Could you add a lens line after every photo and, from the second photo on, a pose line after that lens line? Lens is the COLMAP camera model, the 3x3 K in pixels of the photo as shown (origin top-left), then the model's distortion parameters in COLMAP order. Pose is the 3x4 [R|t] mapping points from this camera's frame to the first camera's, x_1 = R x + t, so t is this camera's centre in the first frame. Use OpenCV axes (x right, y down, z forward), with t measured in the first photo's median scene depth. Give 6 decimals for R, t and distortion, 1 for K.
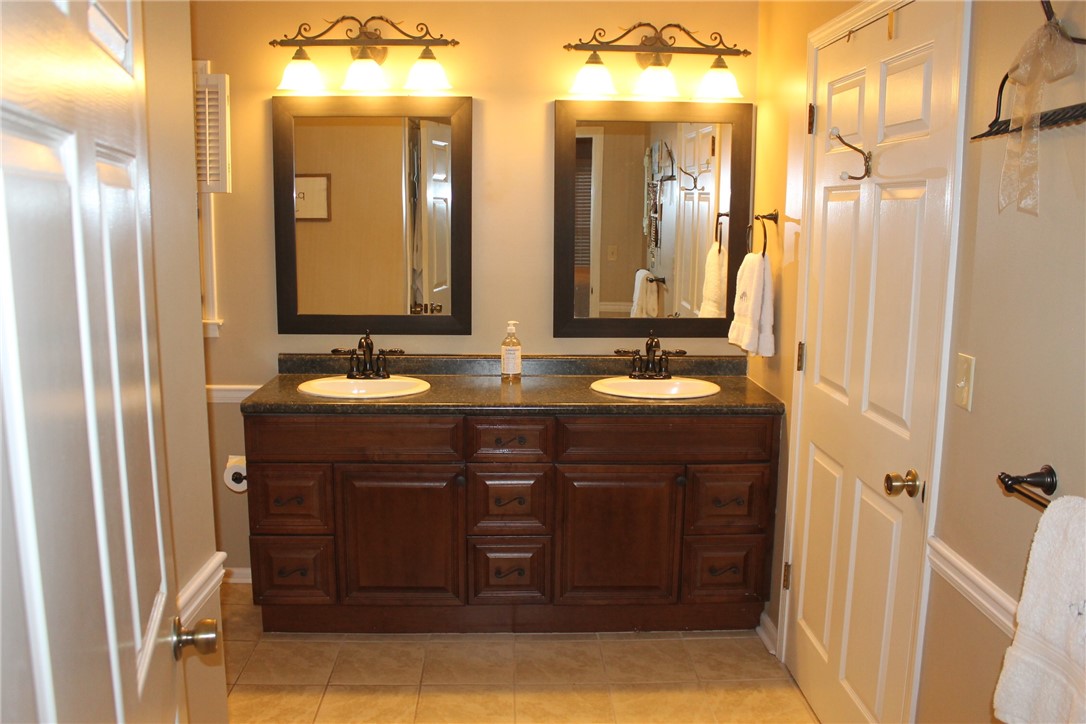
lens RADIAL K [[918.7, 0, 547.1], [0, 918.7, 364.2], [0, 0, 1]] dist [-0.171179, 0.149409]
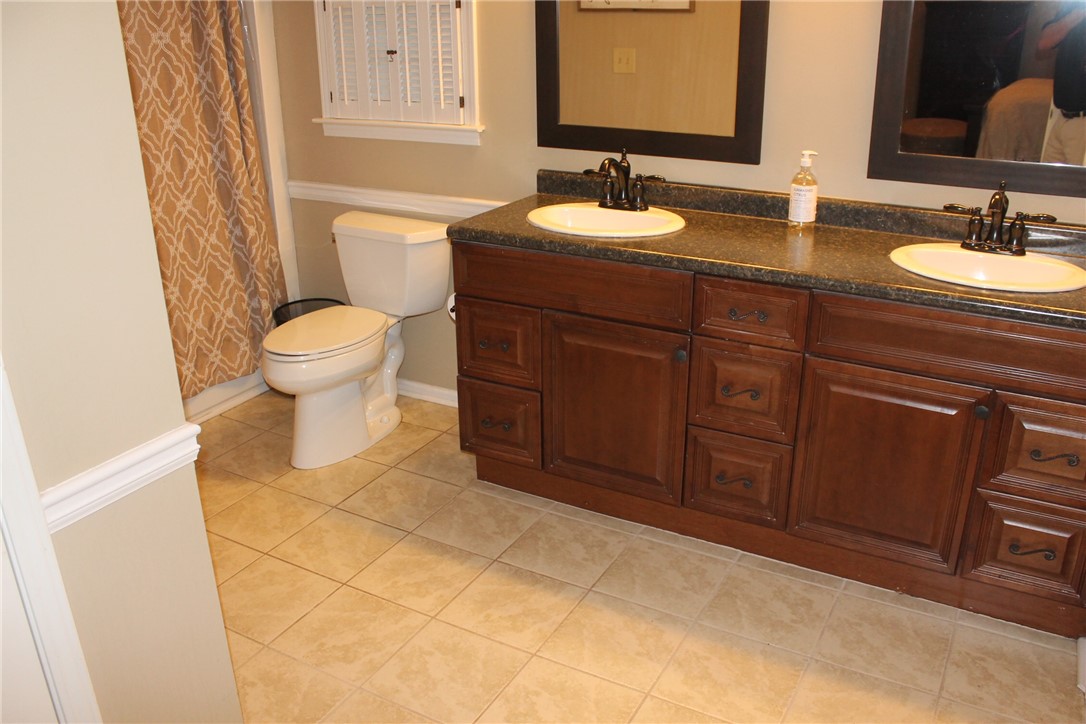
lens RADIAL K [[918.7, 0, 547.1], [0, 918.7, 364.2], [0, 0, 1]] dist [-0.171179, 0.149409]
pose [[0.850333, 0.178632, -0.495000, 0.188707], [-0.069351, 0.970460, 0.231079, -0.035872], [0.521656, -0.162165, 0.837602, 0.278203]]
